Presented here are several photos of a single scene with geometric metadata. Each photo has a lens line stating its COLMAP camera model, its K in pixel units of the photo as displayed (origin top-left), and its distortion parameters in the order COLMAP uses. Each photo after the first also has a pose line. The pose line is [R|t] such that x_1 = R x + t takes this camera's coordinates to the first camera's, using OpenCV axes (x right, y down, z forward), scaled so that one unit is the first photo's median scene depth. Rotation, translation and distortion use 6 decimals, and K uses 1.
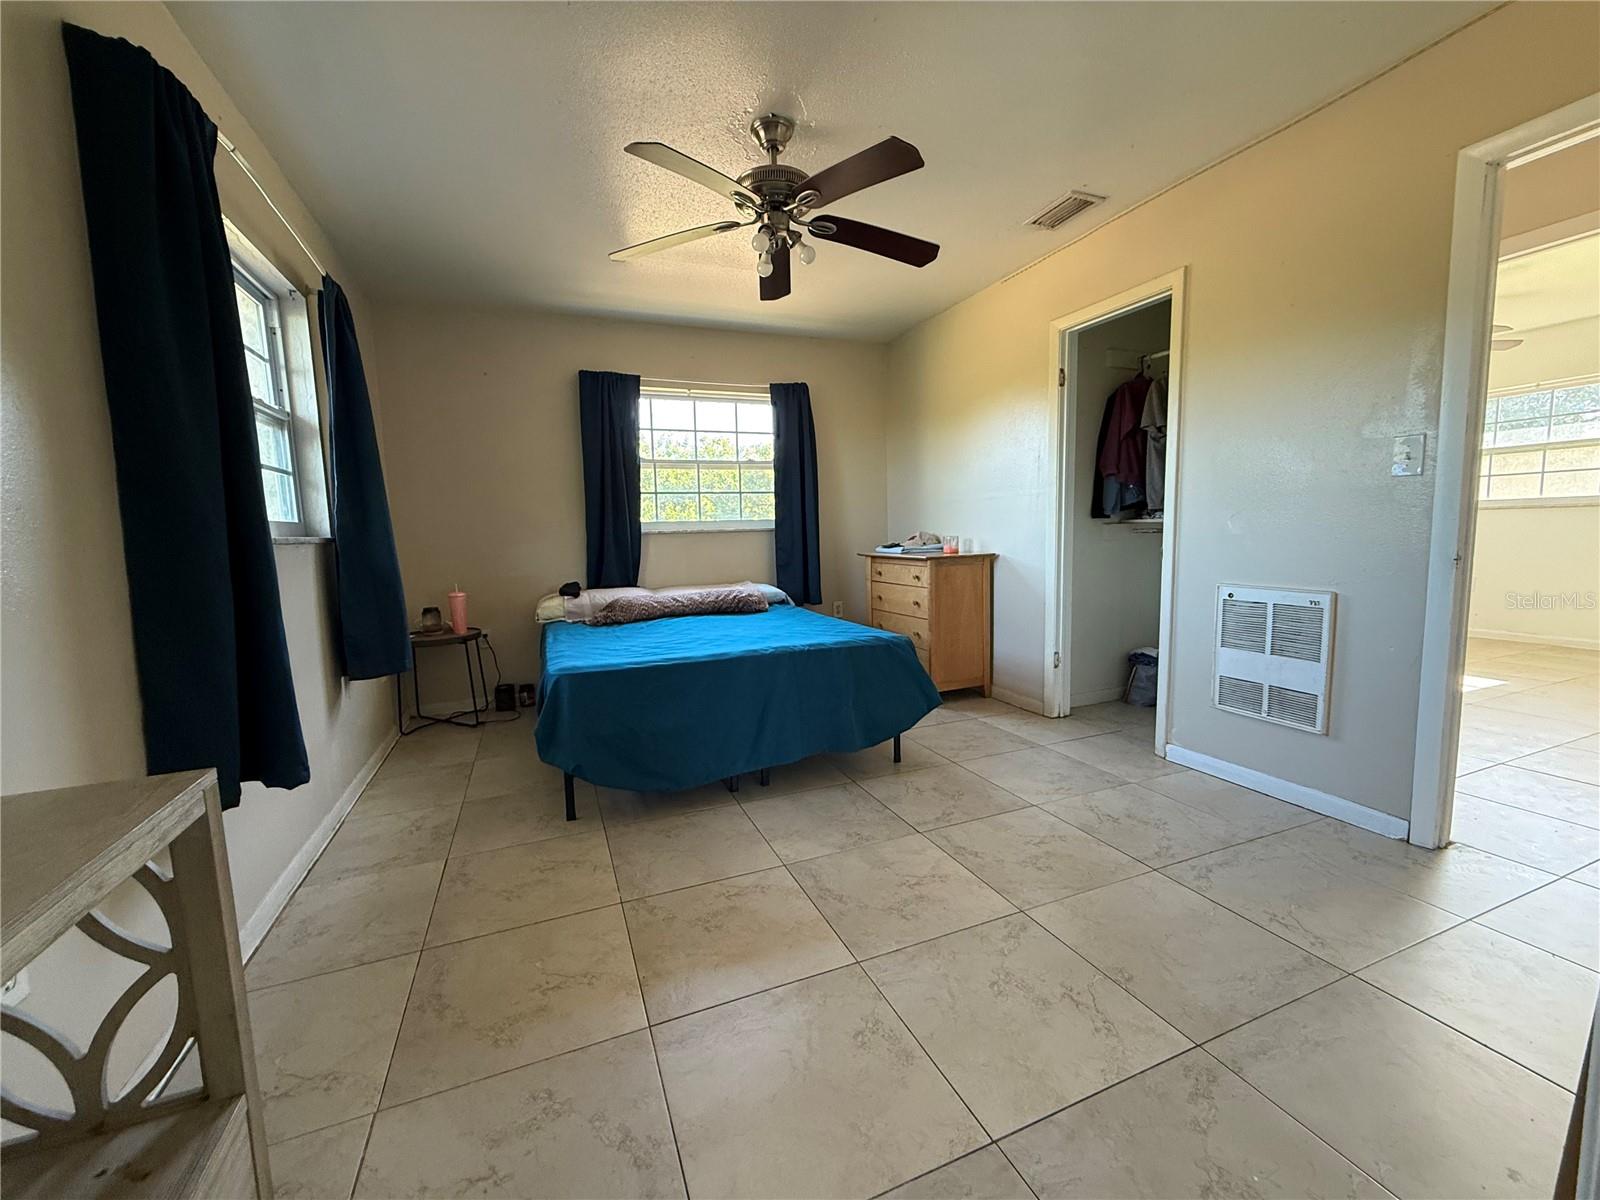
lens RADIAL K [[632.5, 0, 798.2], [0, 632.5, 599.4], [0, 0, 1]] dist [-0.001624, -0.000671]
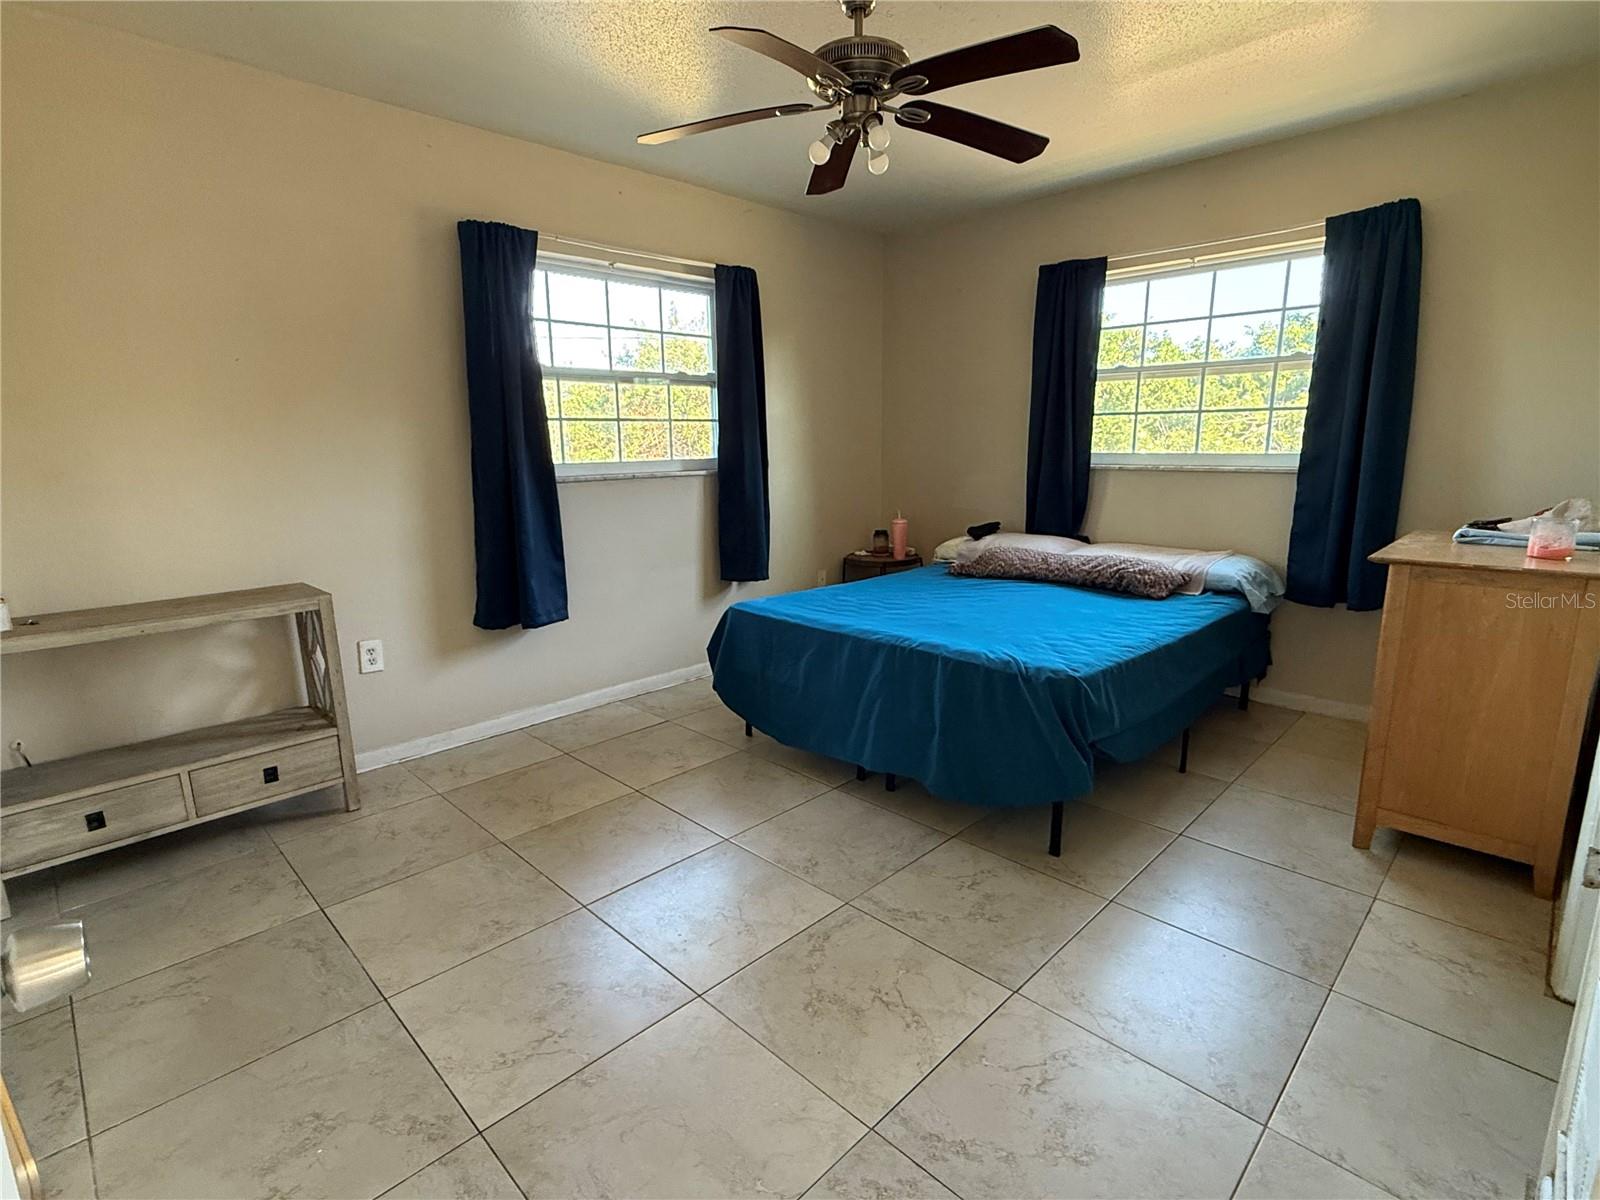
lens RADIAL K [[786.5, 0, 801.9], [0, 786.5, 598.9], [0, 0, 1]] dist [-0.000089, 0.000257]
pose [[0.392548, 0.205473, -0.896486, 0.529261], [-0.096116, 0.978553, 0.182196, -0.093040], [0.914695, 0.014646, 0.403879, 0.302842]]
